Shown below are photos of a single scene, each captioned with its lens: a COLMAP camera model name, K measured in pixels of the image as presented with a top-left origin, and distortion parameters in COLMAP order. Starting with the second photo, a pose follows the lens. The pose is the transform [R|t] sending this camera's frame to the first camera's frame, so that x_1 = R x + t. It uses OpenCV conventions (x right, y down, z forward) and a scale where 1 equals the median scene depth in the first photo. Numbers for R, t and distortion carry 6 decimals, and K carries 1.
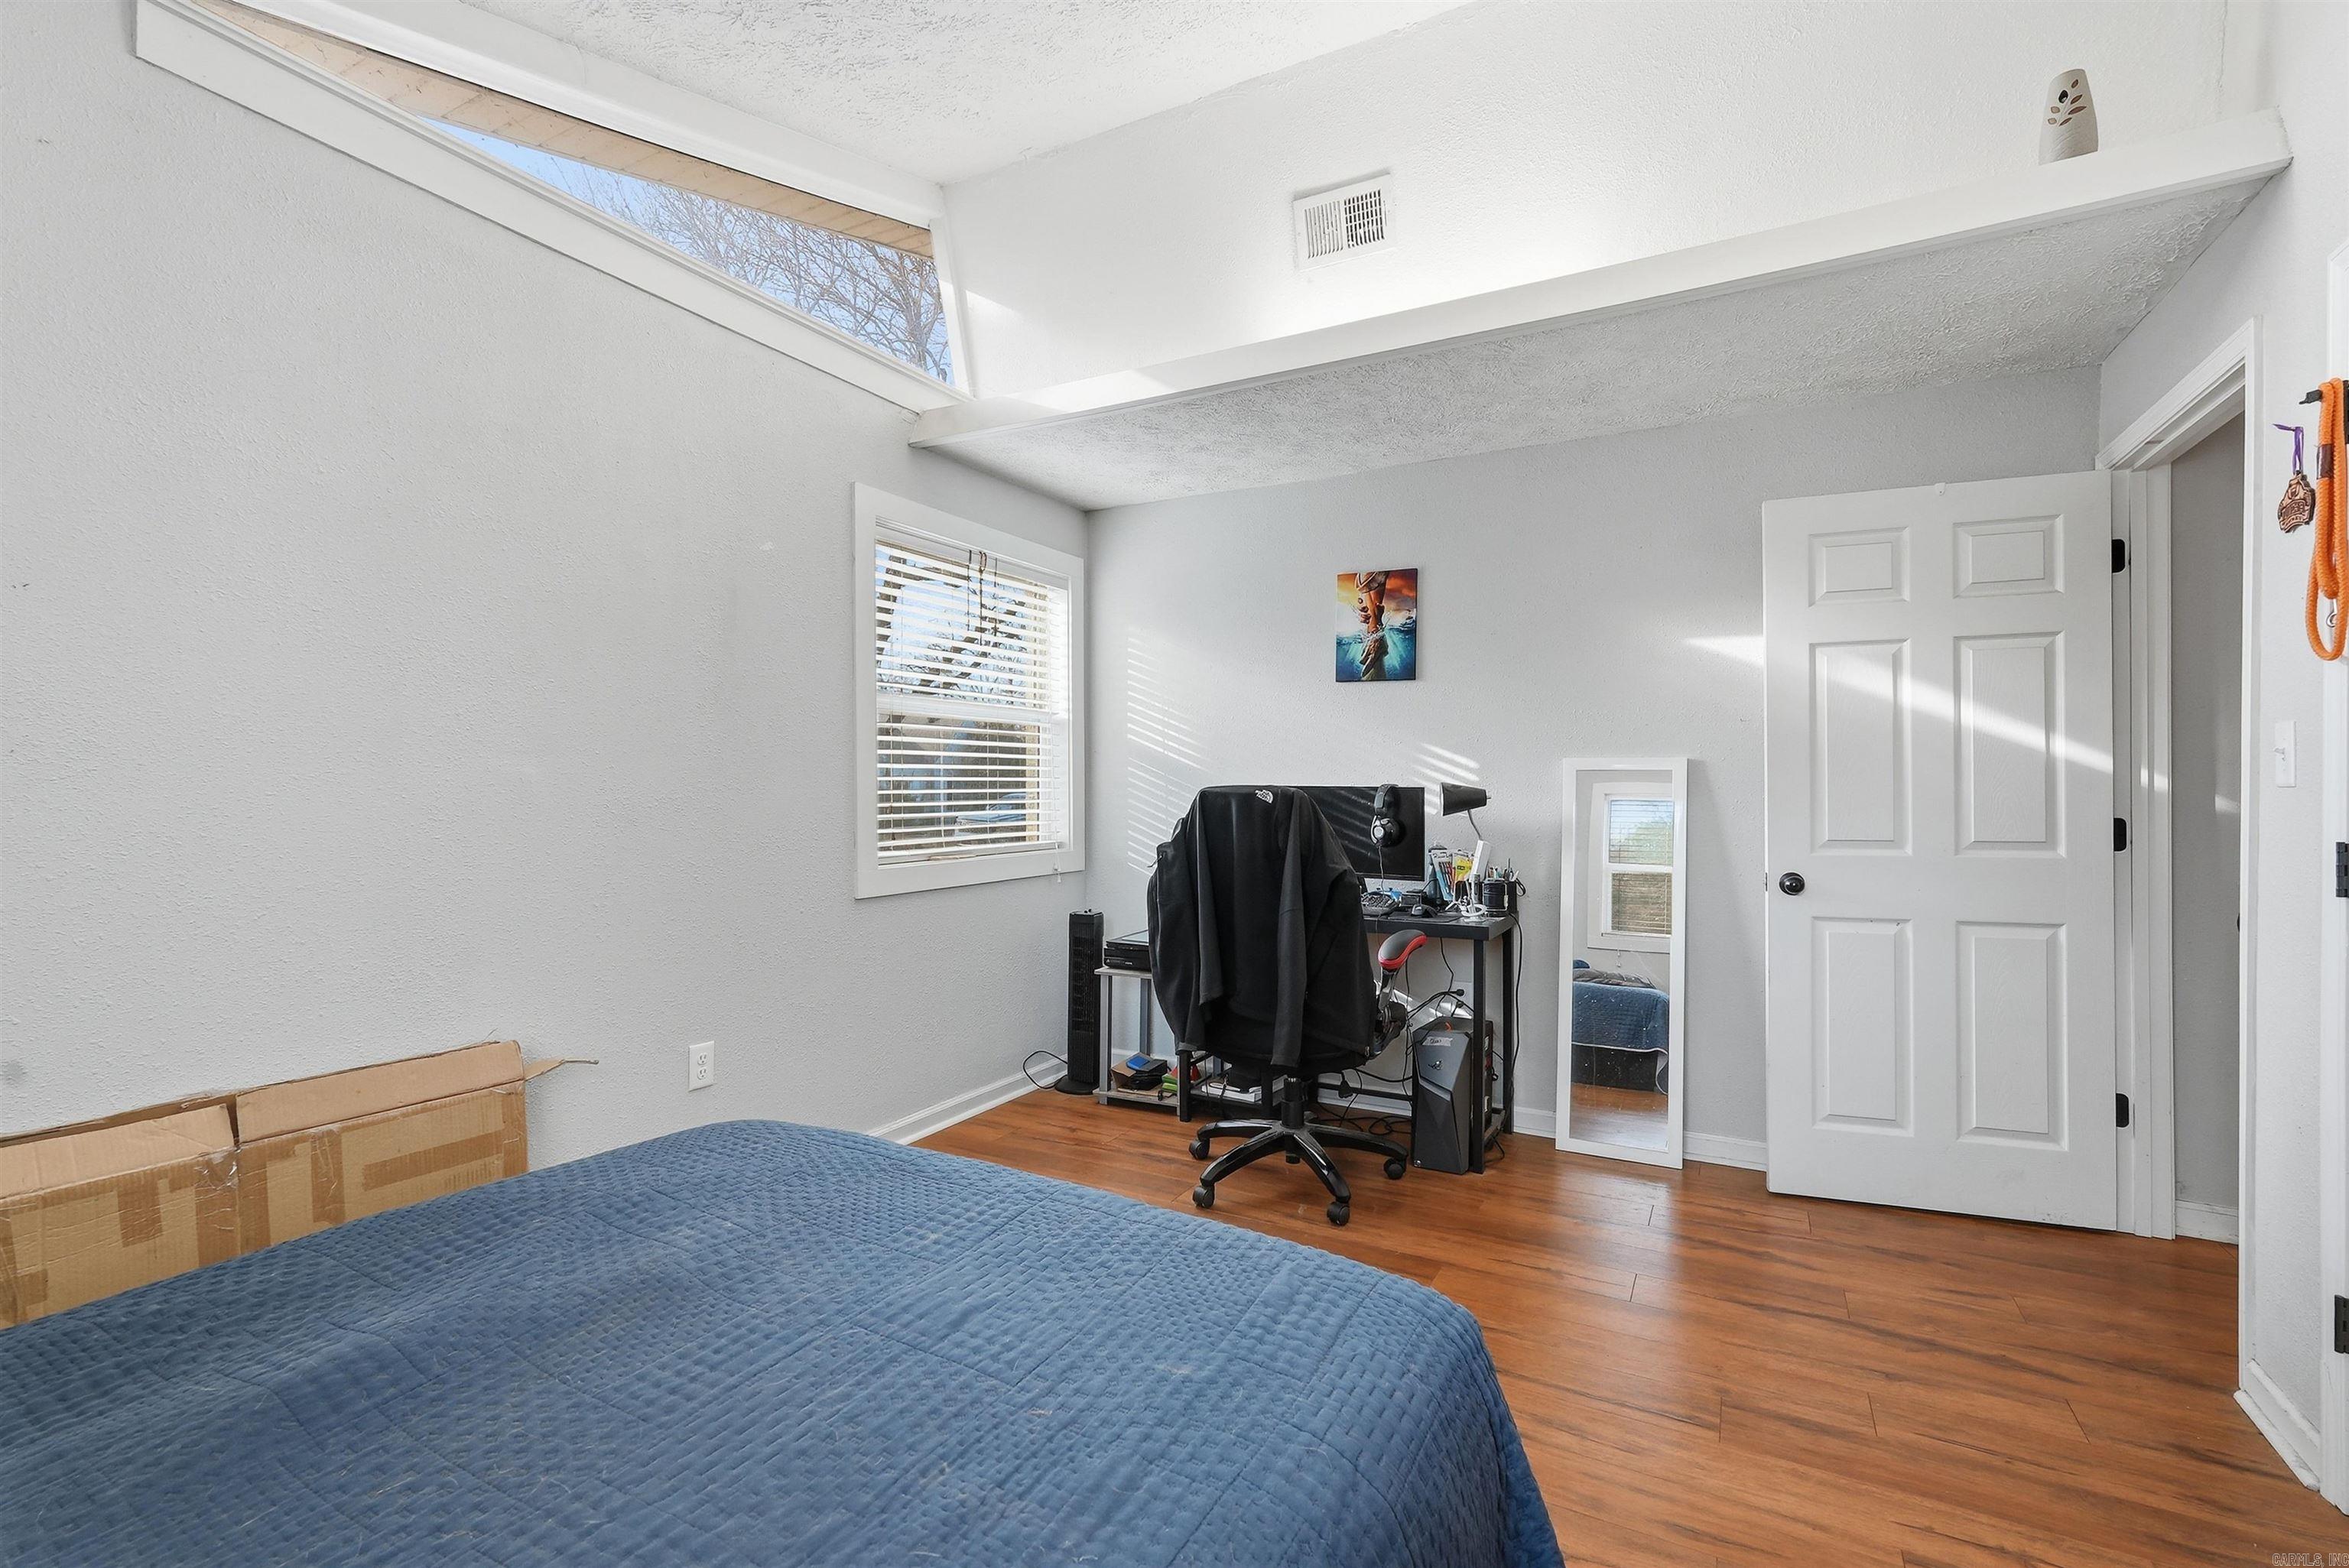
lens RADIAL K [[1069.4, 0, 1174.5], [0, 1069.4, 781.6], [0, 0, 1]] dist [-0.016522, 0.007645]
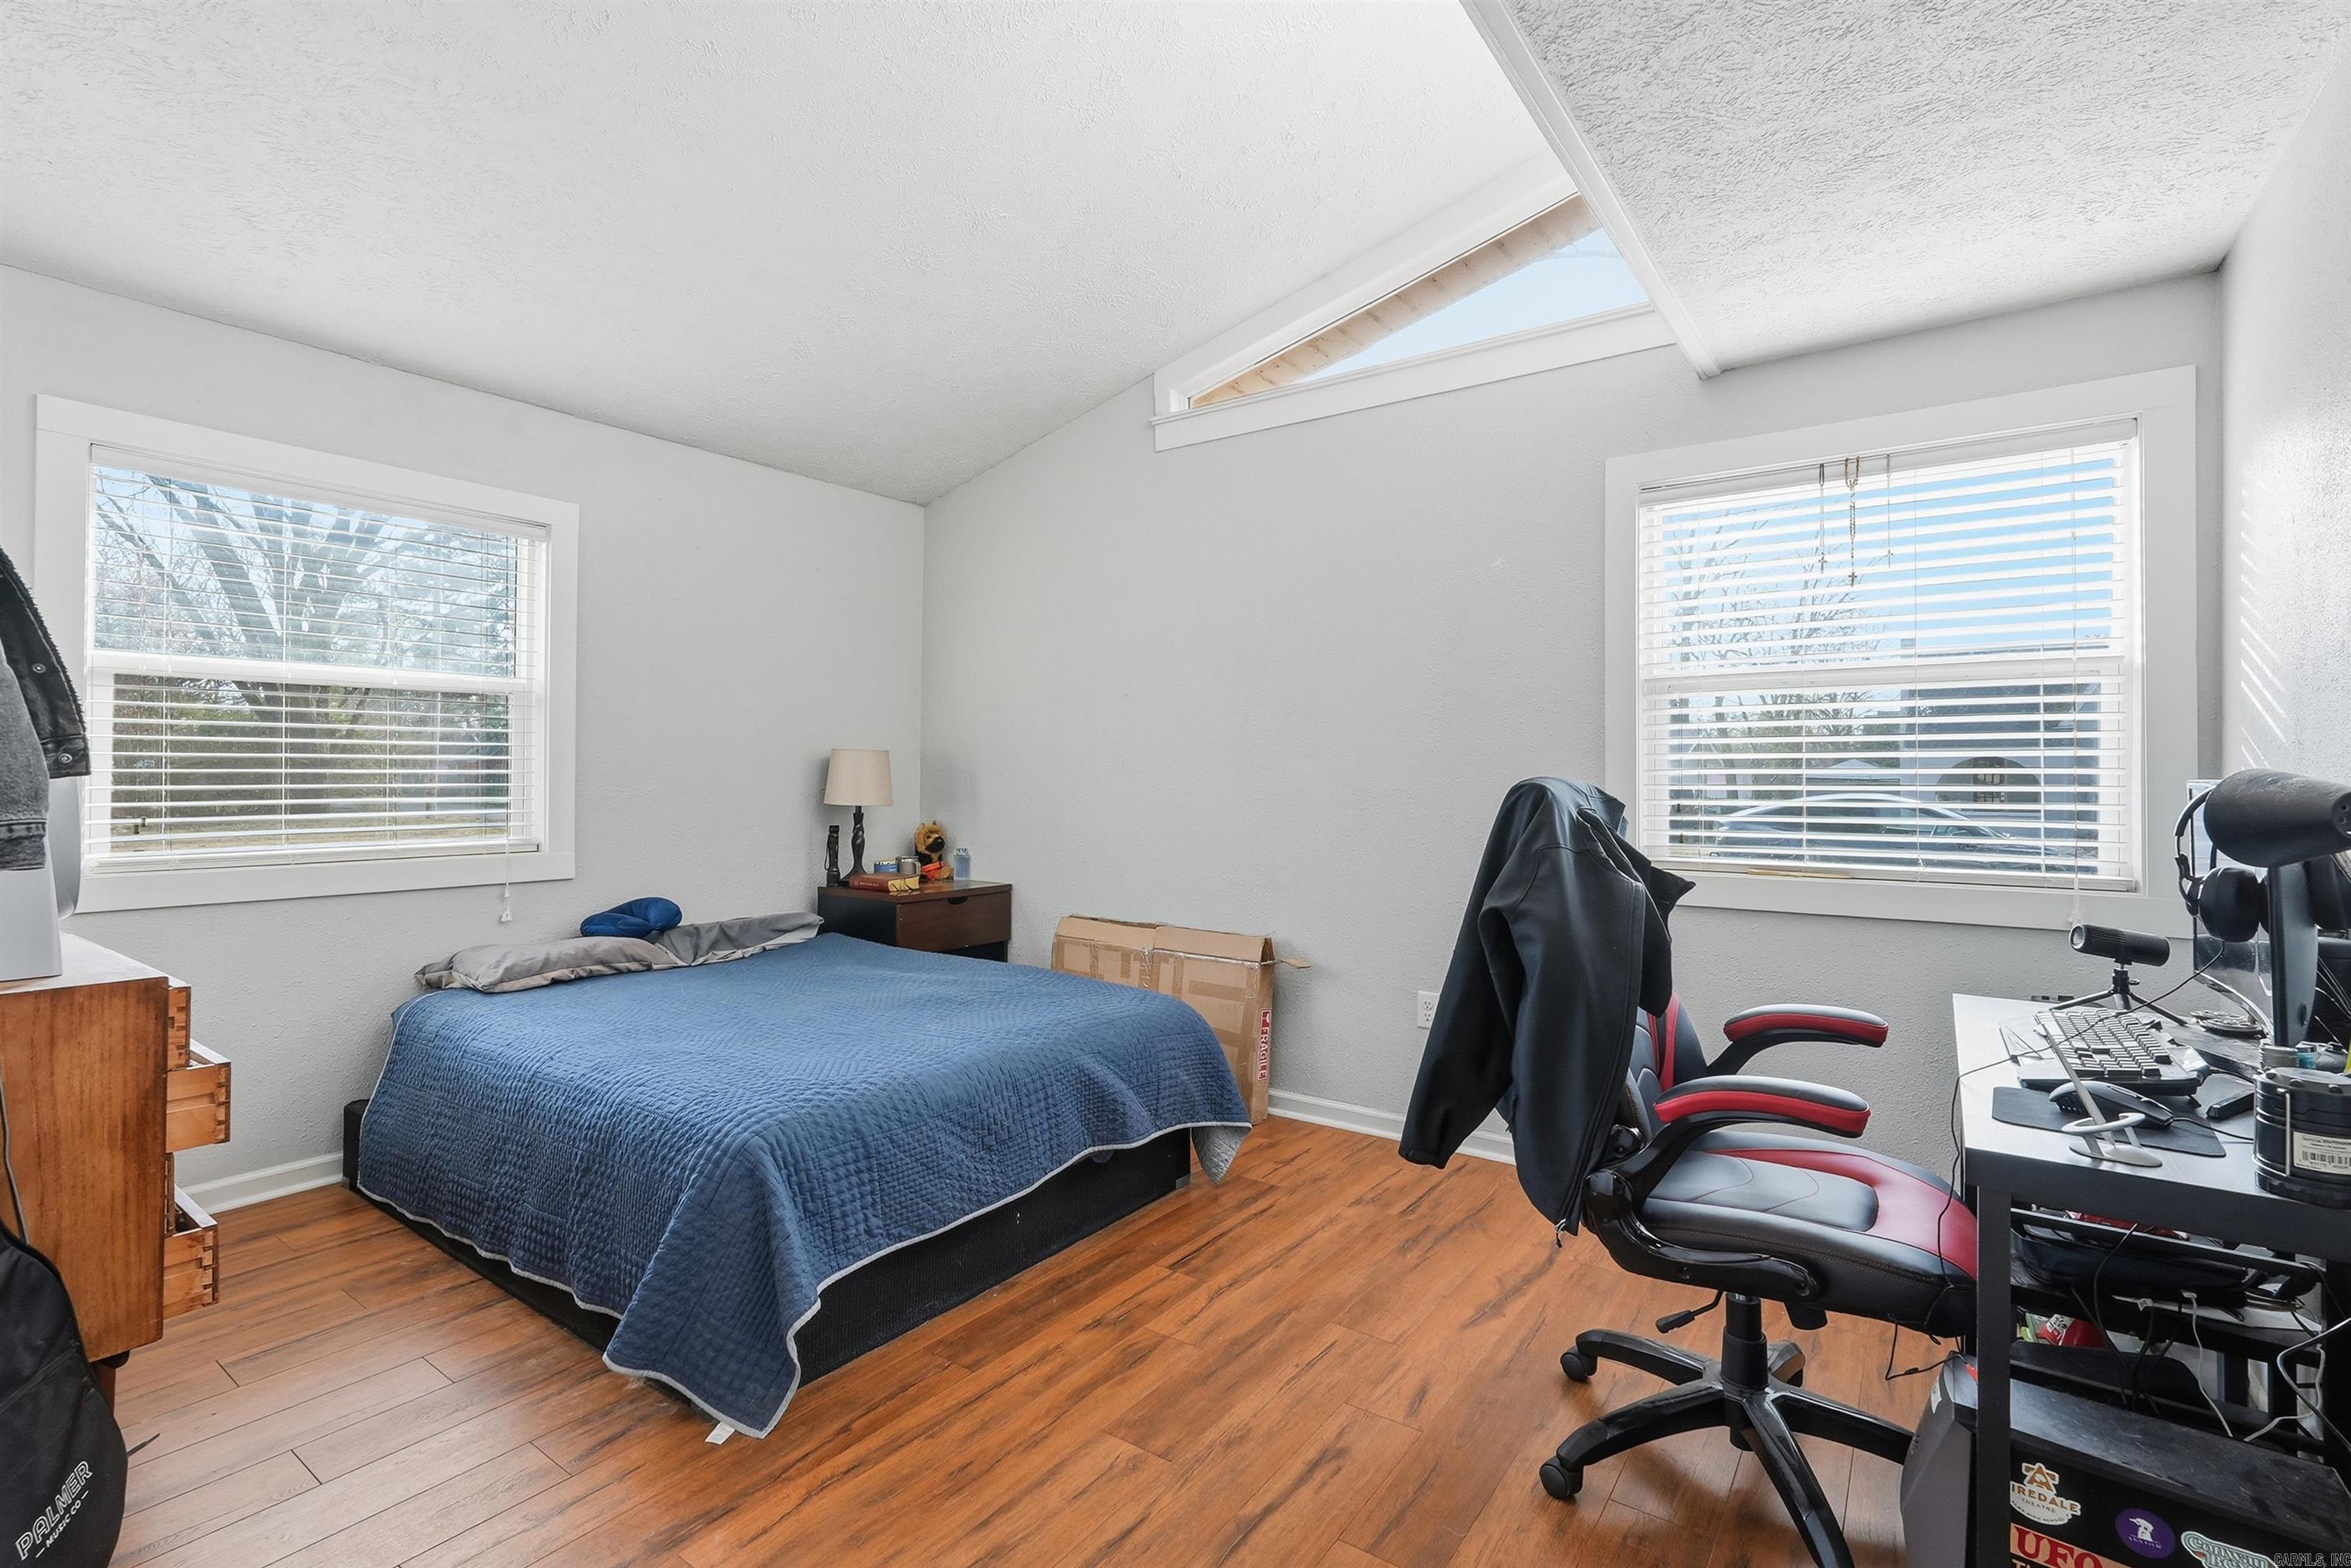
lens RADIAL K [[1070.4, 0, 1185.3], [0, 1070.4, 777.7], [0, 0, 1]] dist [-0.016522, 0.007645]
pose [[-0.130587, -0.003941, -0.991429, 1.087745], [-0.001685, 0.999992, -0.003753, 0.008620], [0.991435, 0.001181, -0.130592, 1.194088]]
